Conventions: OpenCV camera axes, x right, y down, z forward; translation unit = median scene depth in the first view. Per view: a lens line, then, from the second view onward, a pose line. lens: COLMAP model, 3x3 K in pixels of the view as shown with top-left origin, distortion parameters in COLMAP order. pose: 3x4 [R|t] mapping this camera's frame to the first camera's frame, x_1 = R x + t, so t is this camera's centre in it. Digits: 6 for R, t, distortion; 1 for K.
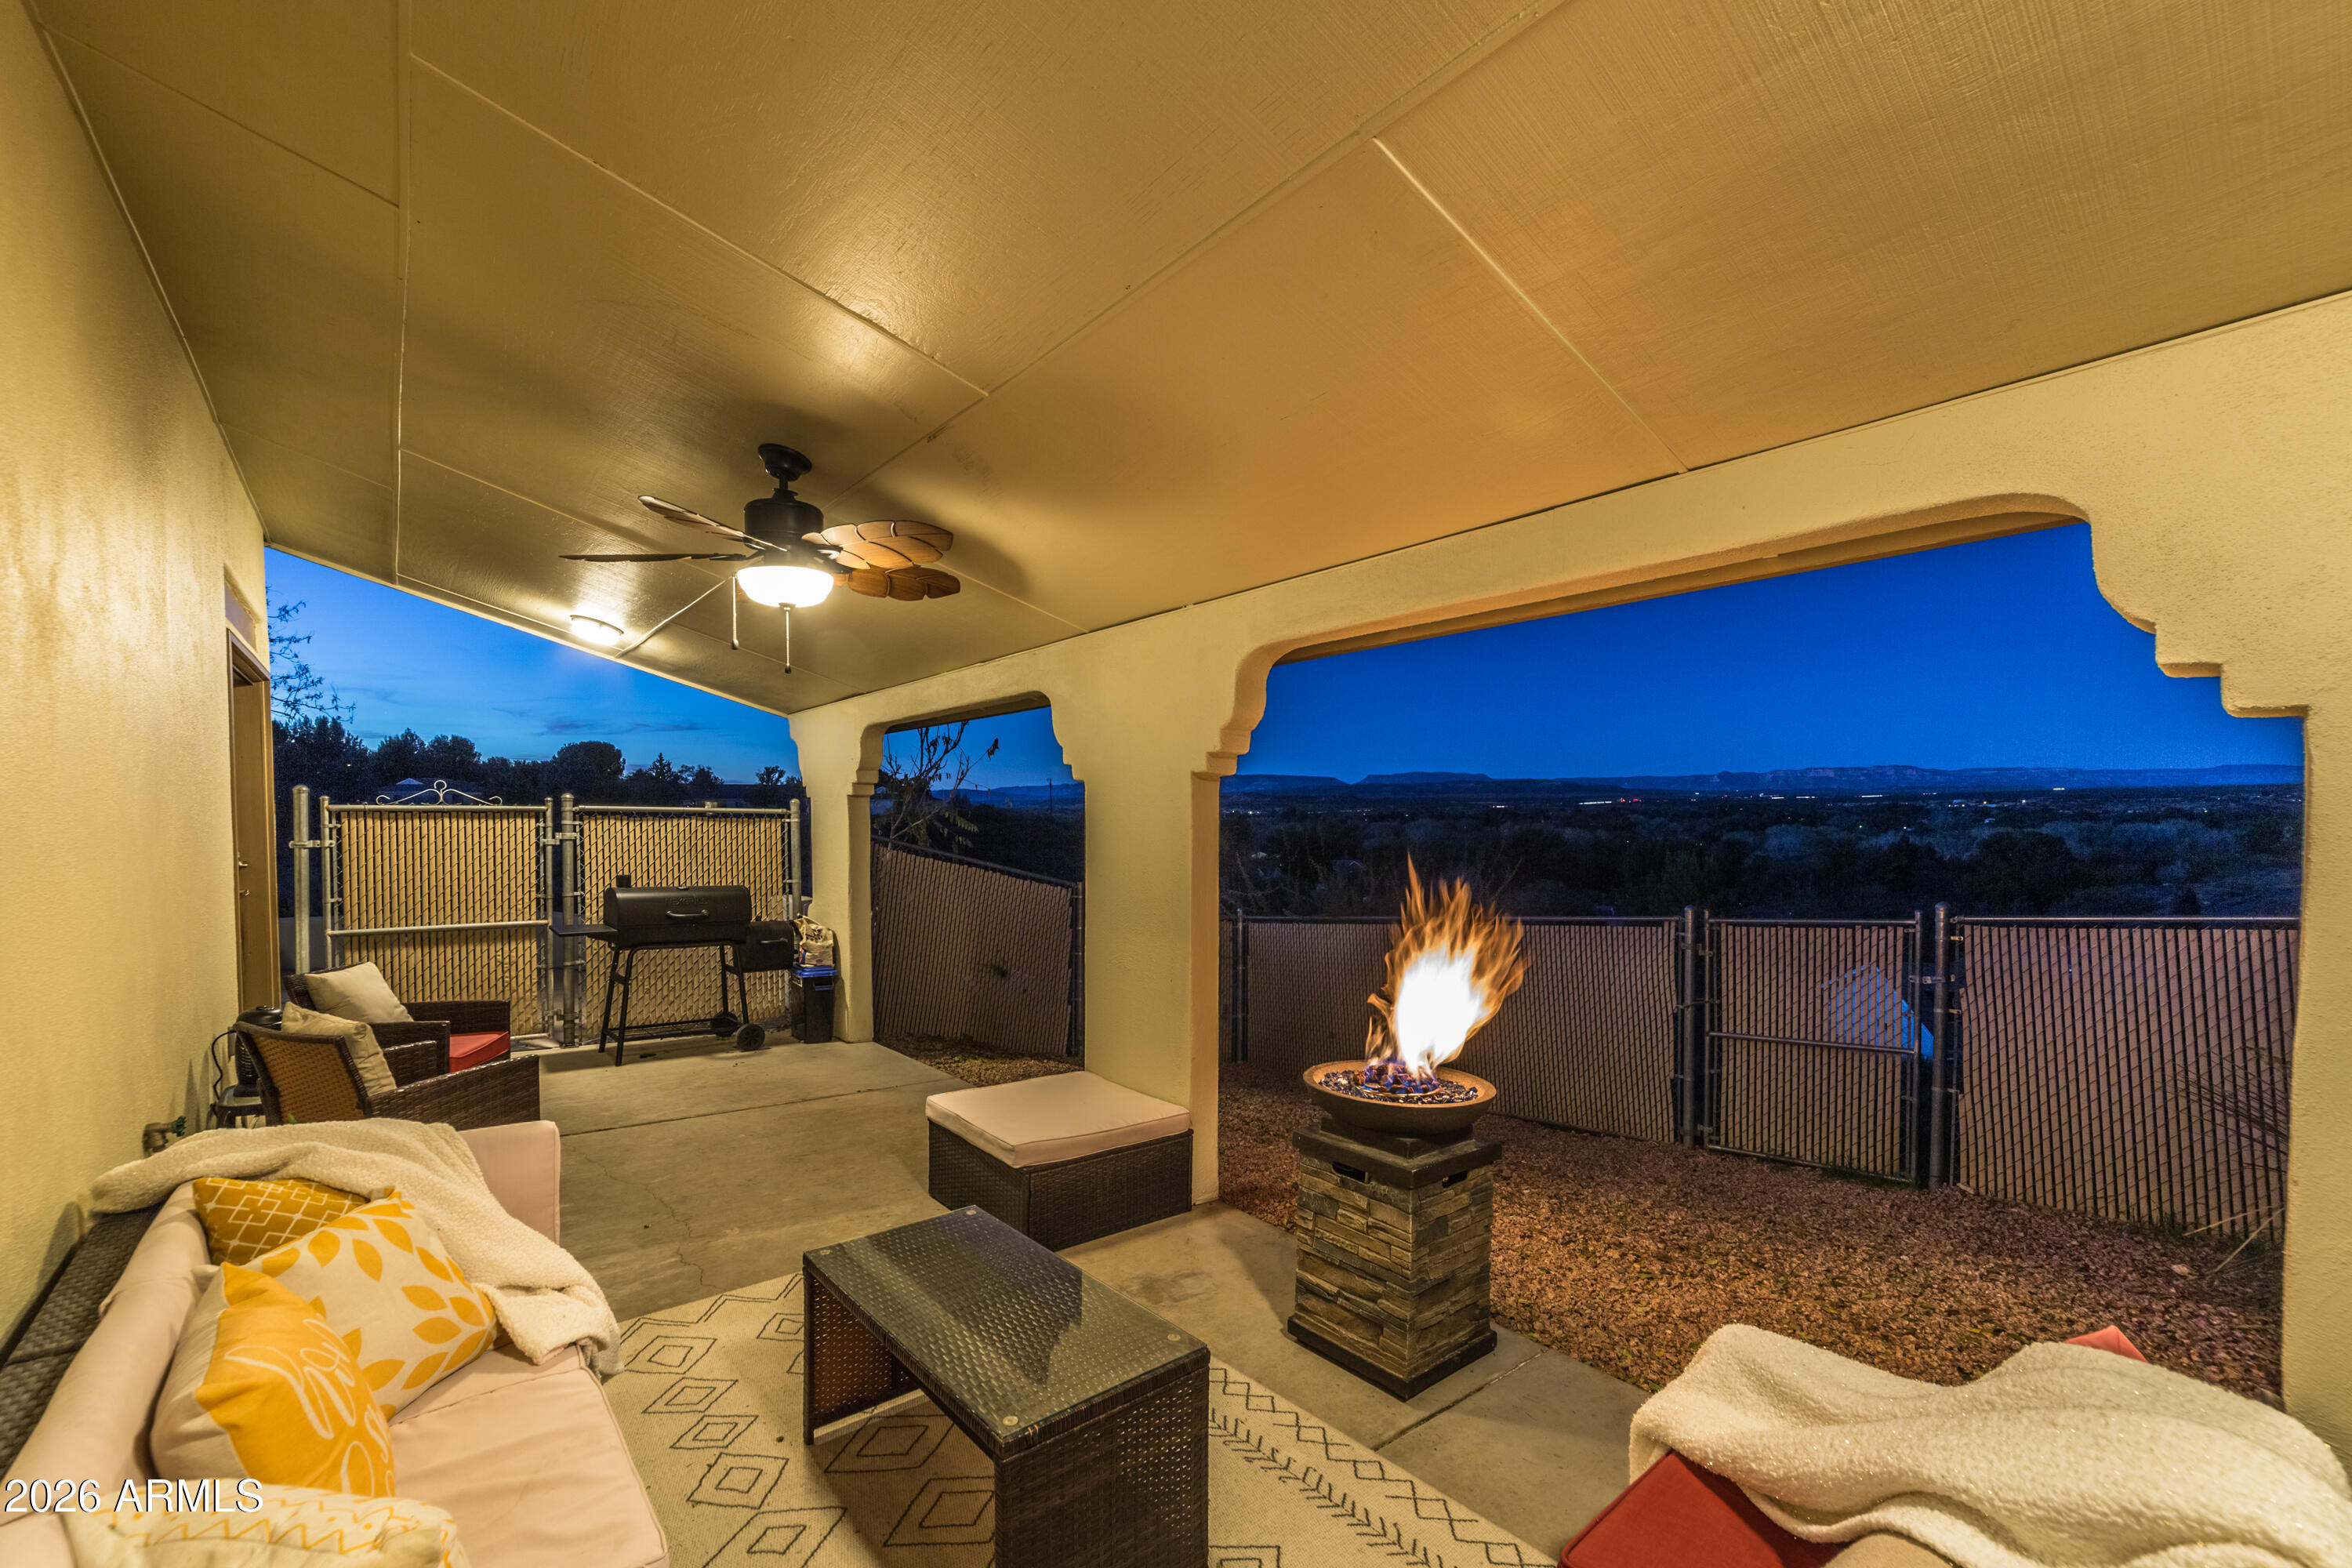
lens RADIAL K [[1011.6, 0, 1176.6], [0, 1011.6, 825.1], [0, 0, 1]] dist [0.000374, -0.000049]
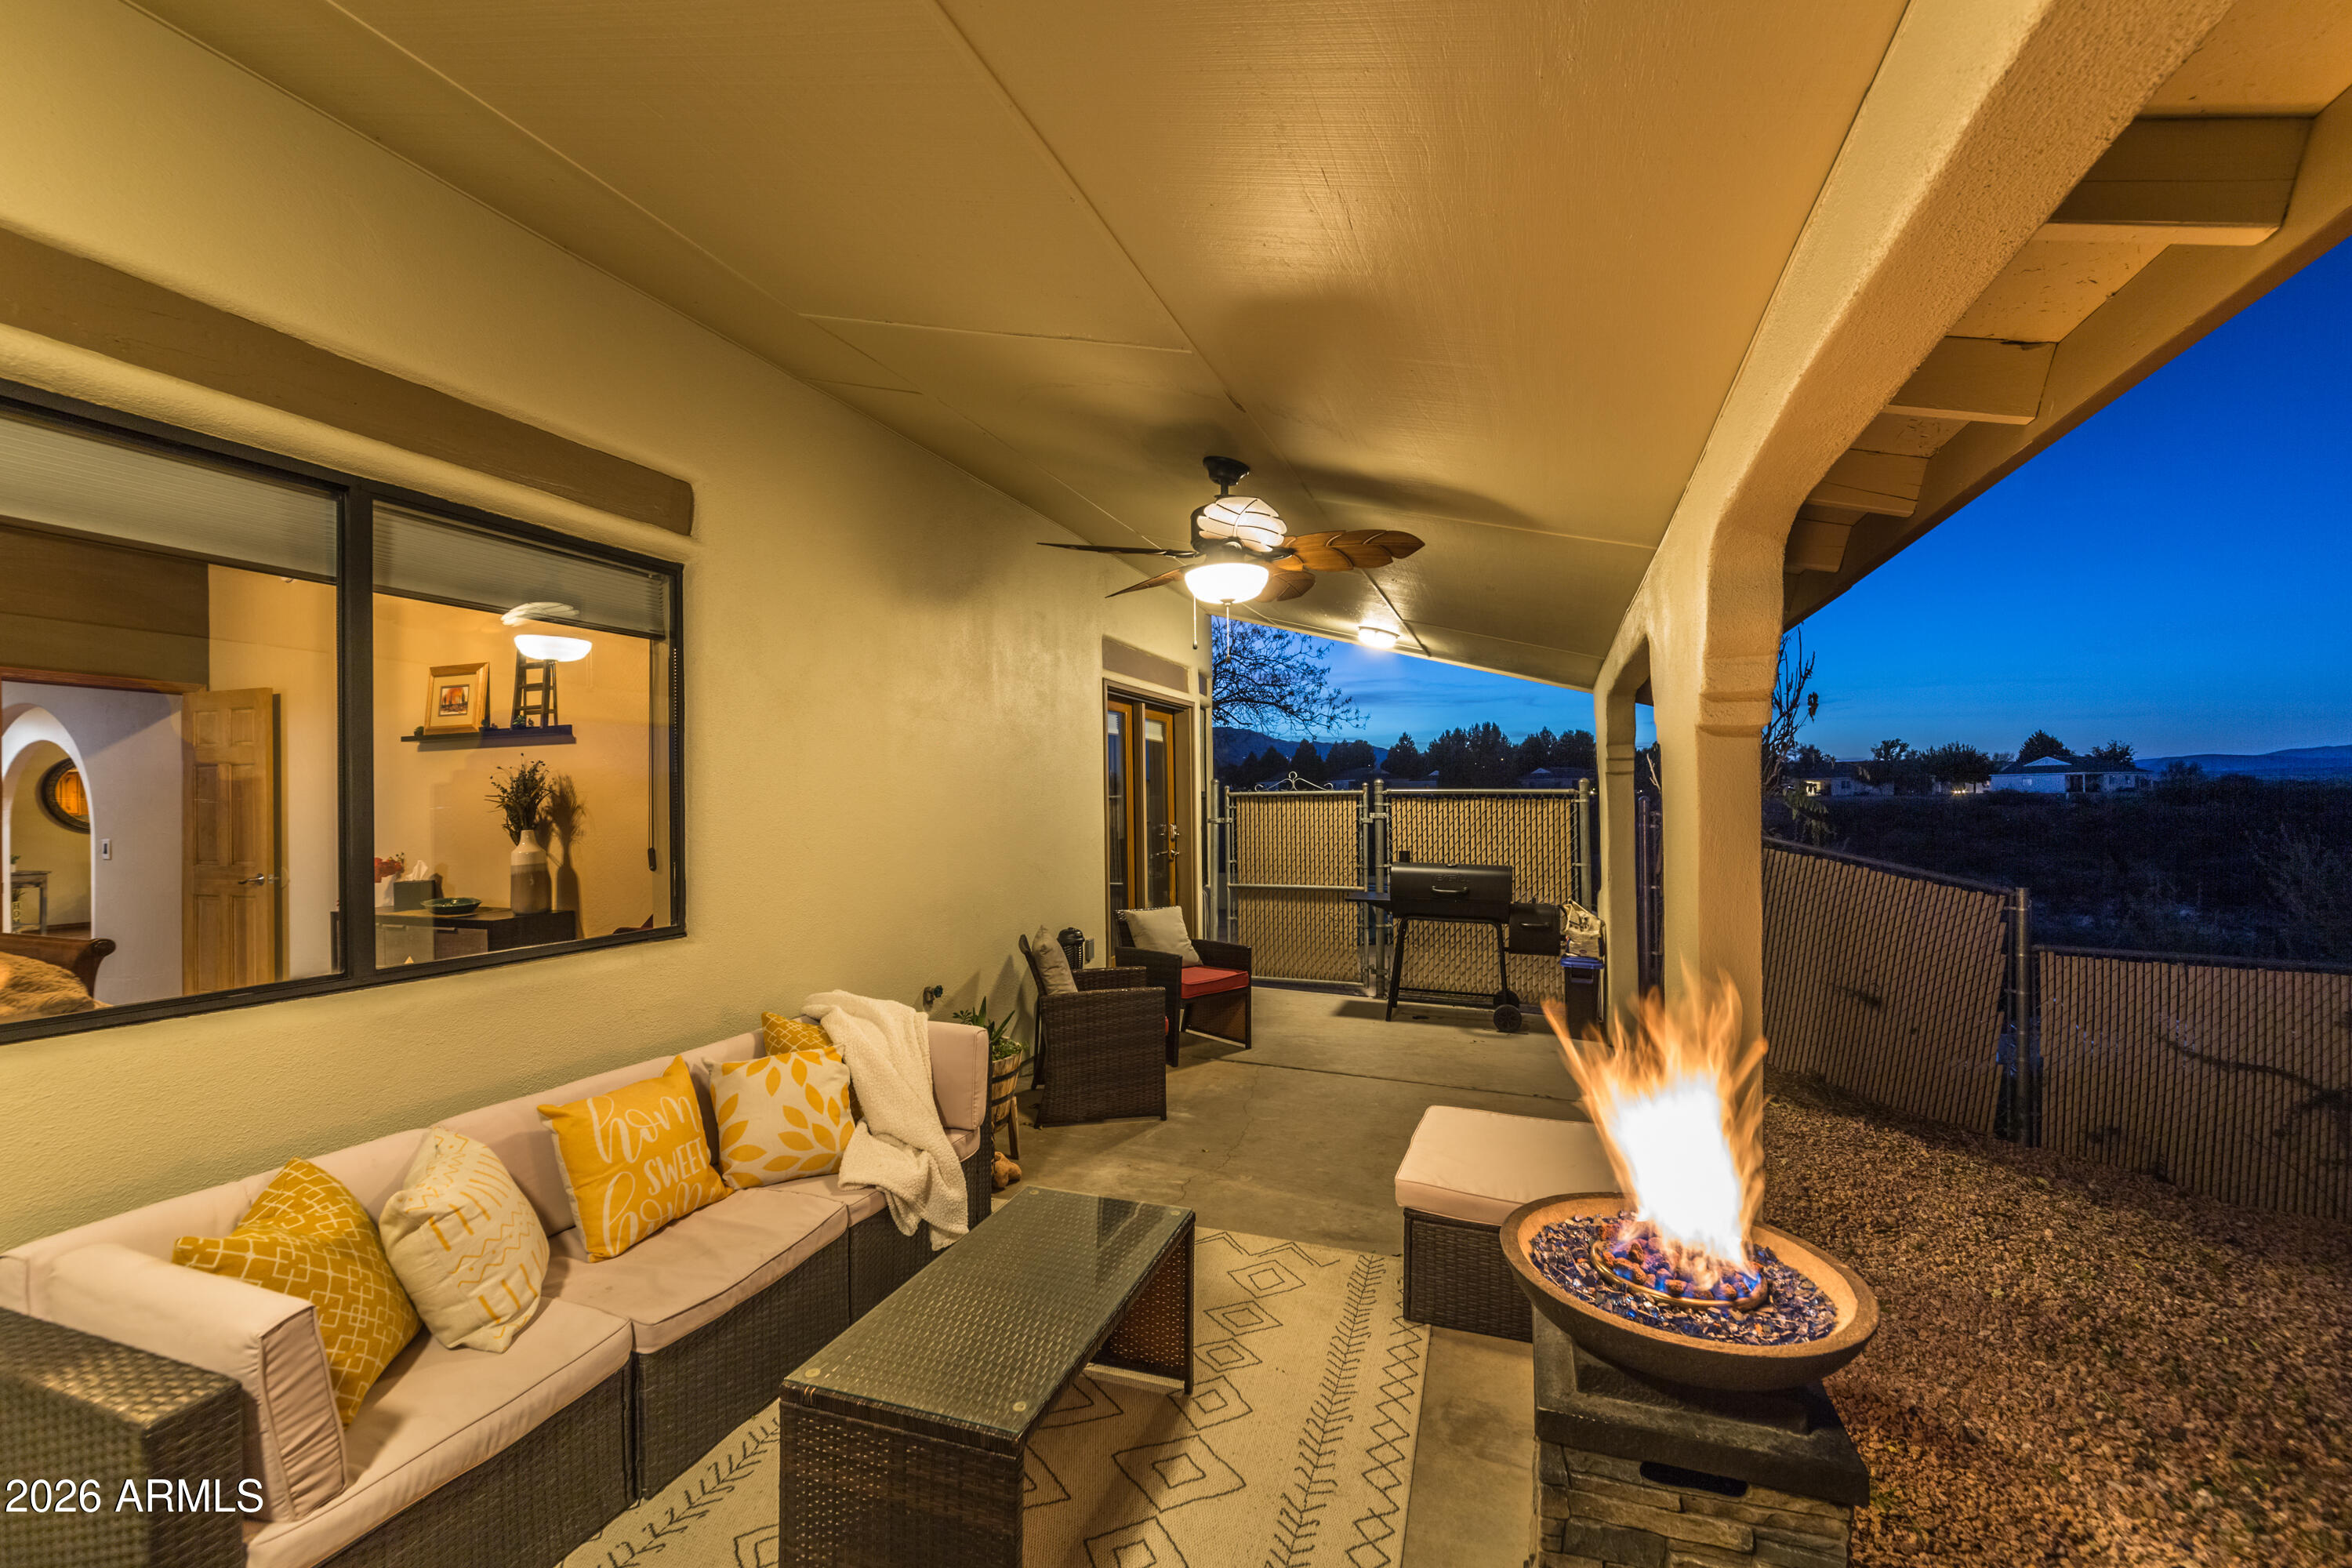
lens RADIAL K [[986.5, 0, 1176.0], [0, 986.5, 784.0], [0, 0, 1]] dist [0.002399, 0.000107]
pose [[0.515291, -0.021194, -0.856753, 0.251171], [0.001902, 0.999720, -0.023587, 0.000726], [0.857013, 0.010525, 0.515187, 0.216982]]
